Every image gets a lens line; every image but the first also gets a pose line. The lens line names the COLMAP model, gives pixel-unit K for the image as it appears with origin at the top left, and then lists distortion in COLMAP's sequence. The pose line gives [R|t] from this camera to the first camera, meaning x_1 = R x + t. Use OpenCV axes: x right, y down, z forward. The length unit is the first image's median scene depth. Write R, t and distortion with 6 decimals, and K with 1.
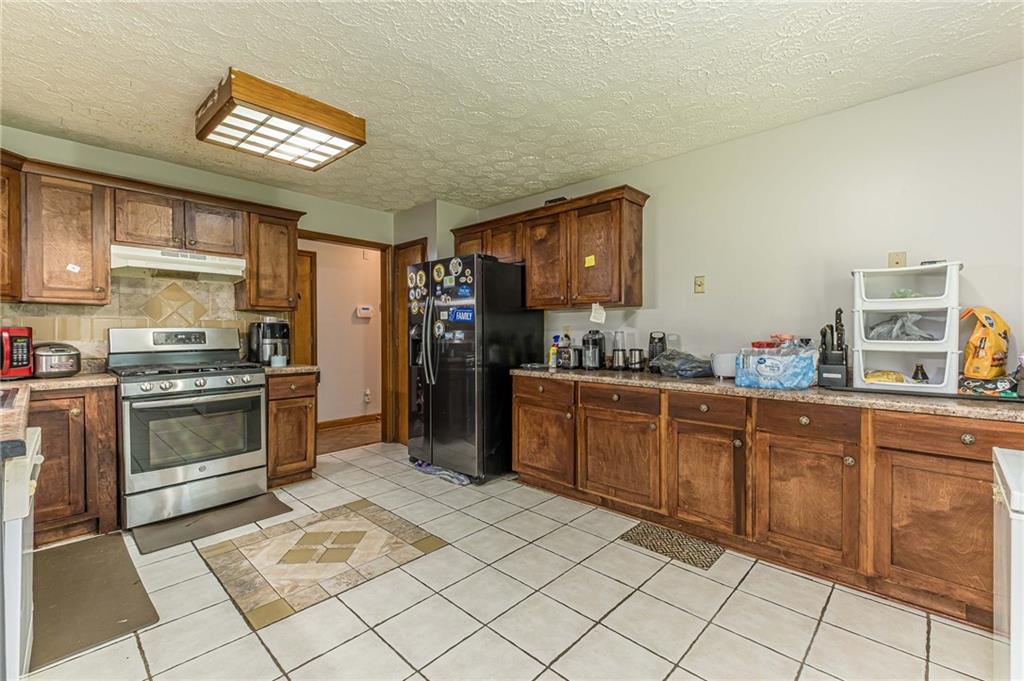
lens RADIAL K [[439.0, 0, 520.7], [0, 439.0, 337.7], [0, 0, 1]] dist [0.013004, -0.000598]
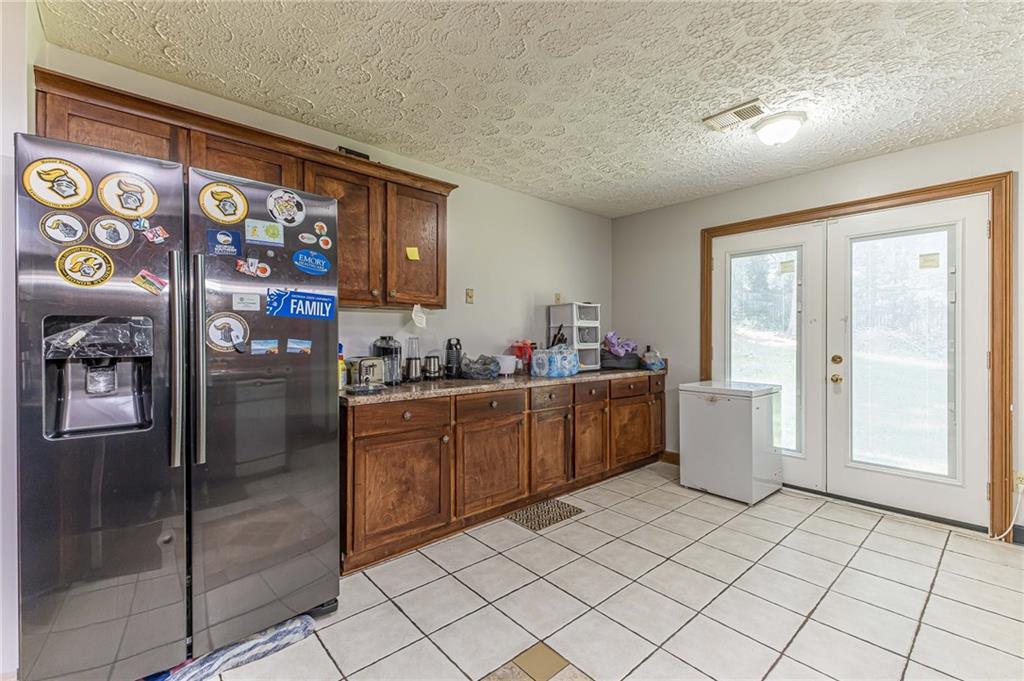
lens RADIAL K [[439.0, 0, 515.1], [0, 439.0, 338.5], [0, 0, 1]] dist [0.013004, -0.000598]
pose [[0.089544, -0.002252, 0.995980, -0.687648], [0.010825, 0.999941, 0.001288, -0.012230], [-0.995924, 0.010667, 0.089563, 0.770918]]
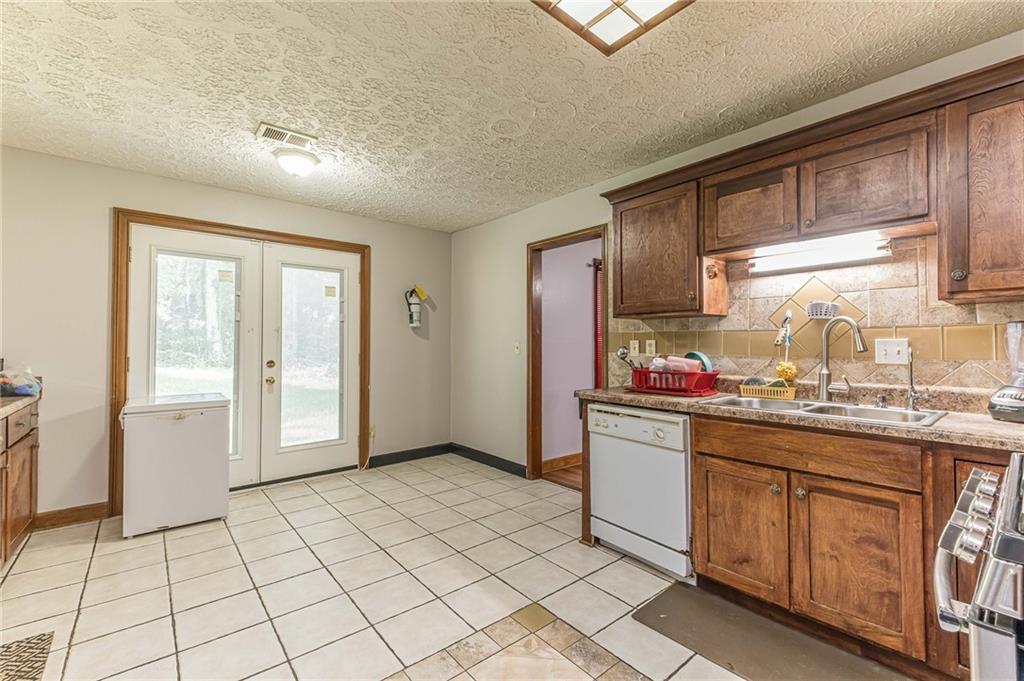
lens RADIAL K [[439.0, 0, 510.1], [0, 439.0, 337.7], [0, 0, 1]] dist [0.013004, -0.000598]
pose [[-0.991066, 0.002852, 0.133338, -0.392597], [0.002162, 0.999984, -0.005321, -0.017661], [-0.133351, -0.004986, -0.991056, 1.224308]]
